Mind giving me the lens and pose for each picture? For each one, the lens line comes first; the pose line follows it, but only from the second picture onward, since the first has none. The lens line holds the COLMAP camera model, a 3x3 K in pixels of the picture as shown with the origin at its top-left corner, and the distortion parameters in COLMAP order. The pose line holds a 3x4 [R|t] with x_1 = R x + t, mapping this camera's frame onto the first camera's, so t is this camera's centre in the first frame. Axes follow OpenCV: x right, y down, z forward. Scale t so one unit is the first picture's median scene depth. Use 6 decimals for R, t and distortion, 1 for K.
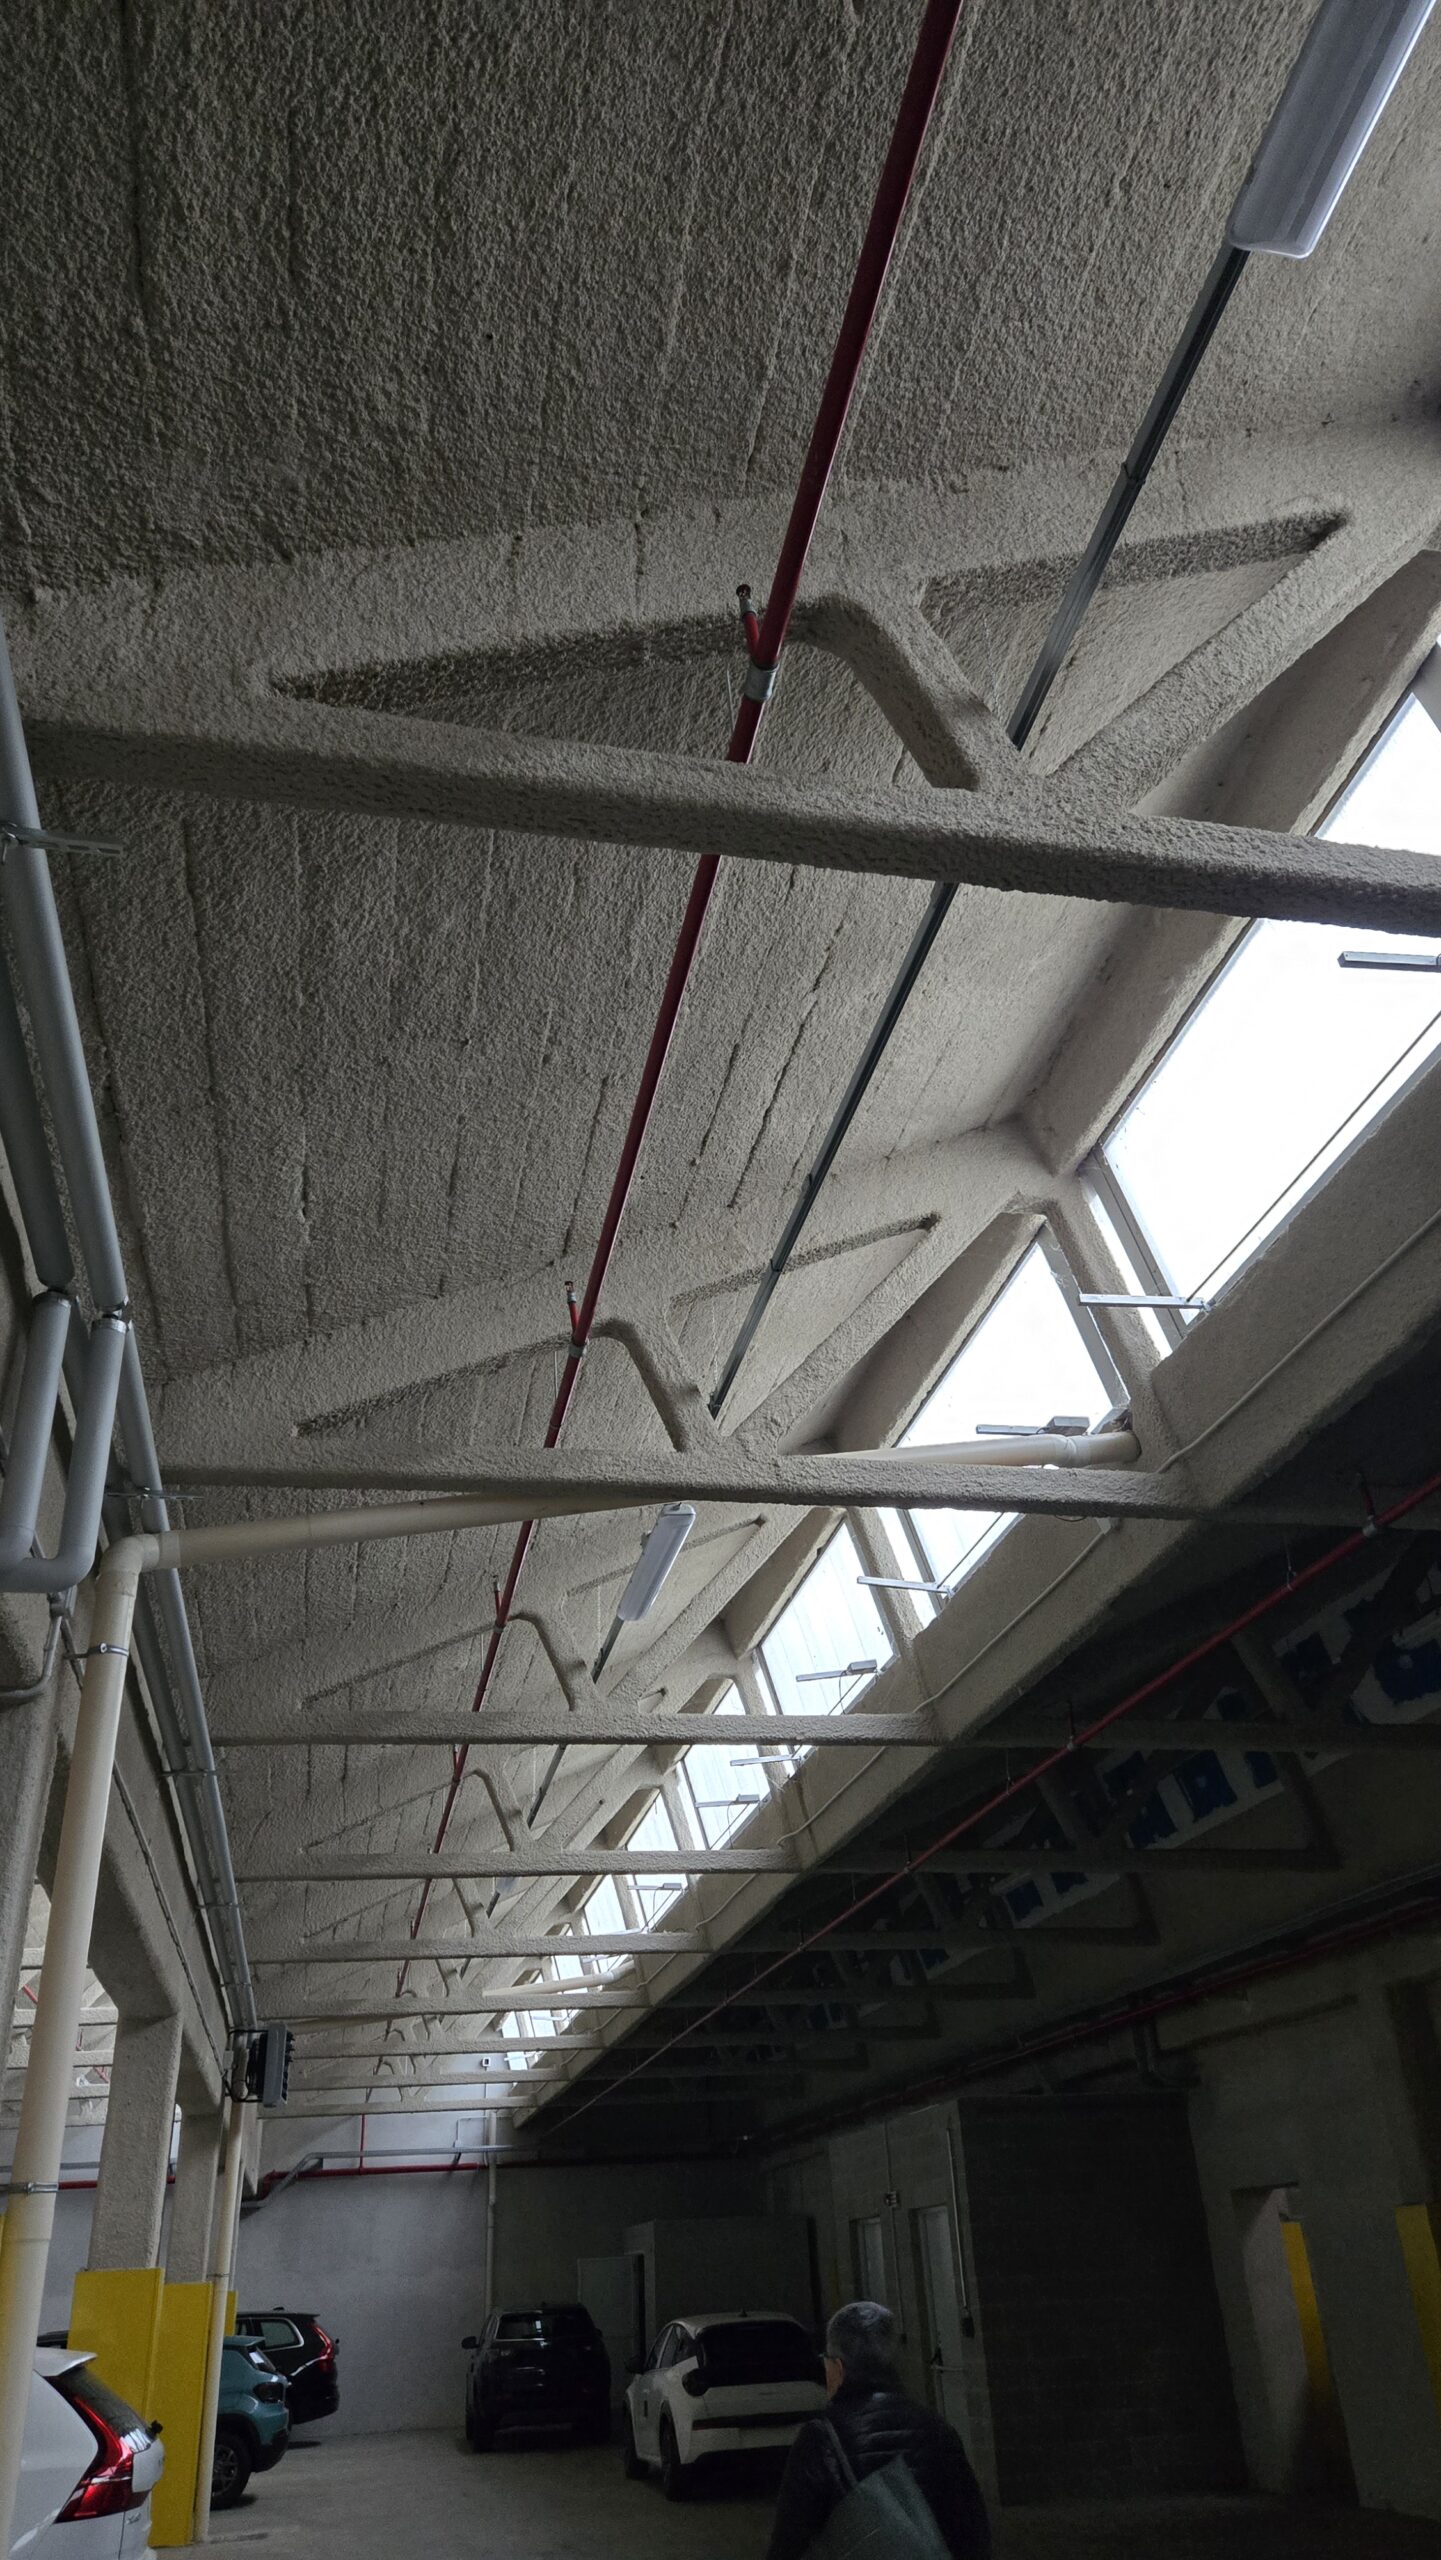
lens RADIAL K [[1750.9, 0, 755.8], [0, 1750.9, 1289.2], [0, 0, 1]] dist [0.081063, -0.083665]
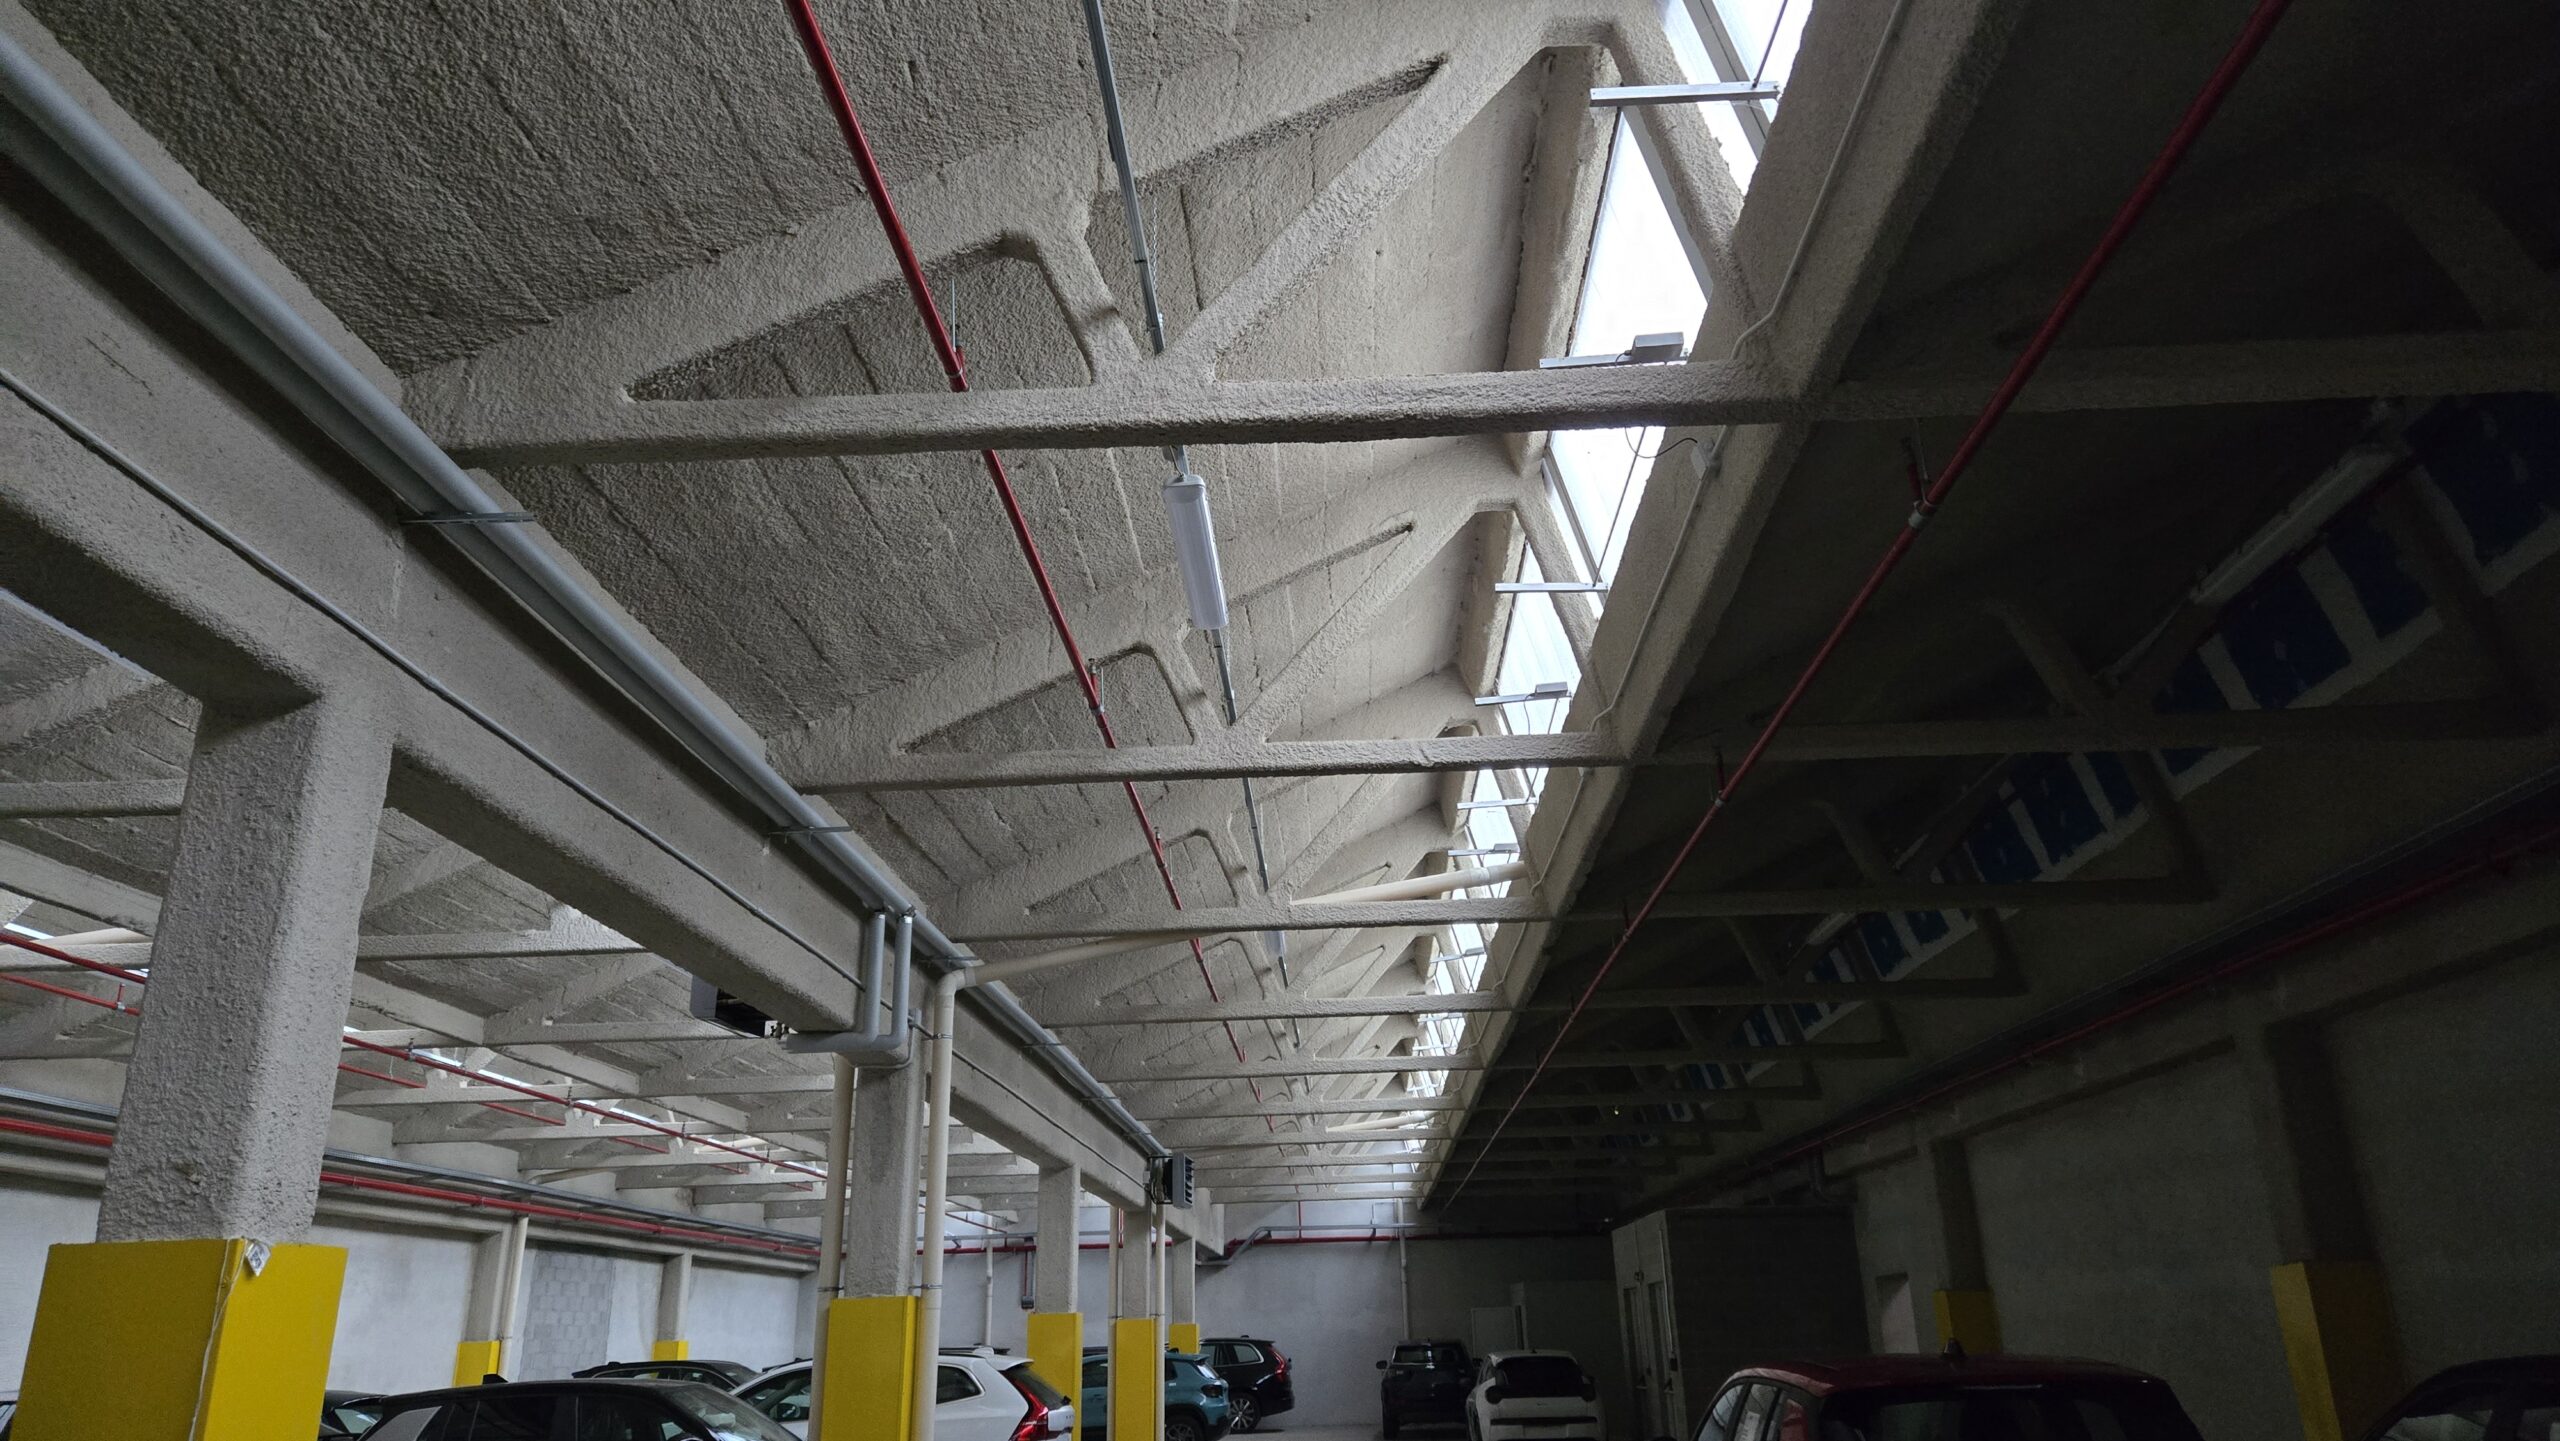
lens RADIAL K [[1707.1, 0, 1289.9], [0, 1707.1, 739.2], [0, 0, 1]] dist [0.078121, -0.074608]
pose [[0.969636, -0.056507, -0.237933, 0.156153], [0.098857, 0.980471, 0.170011, -0.130858], [0.223680, -0.188370, 0.956287, -0.222639]]
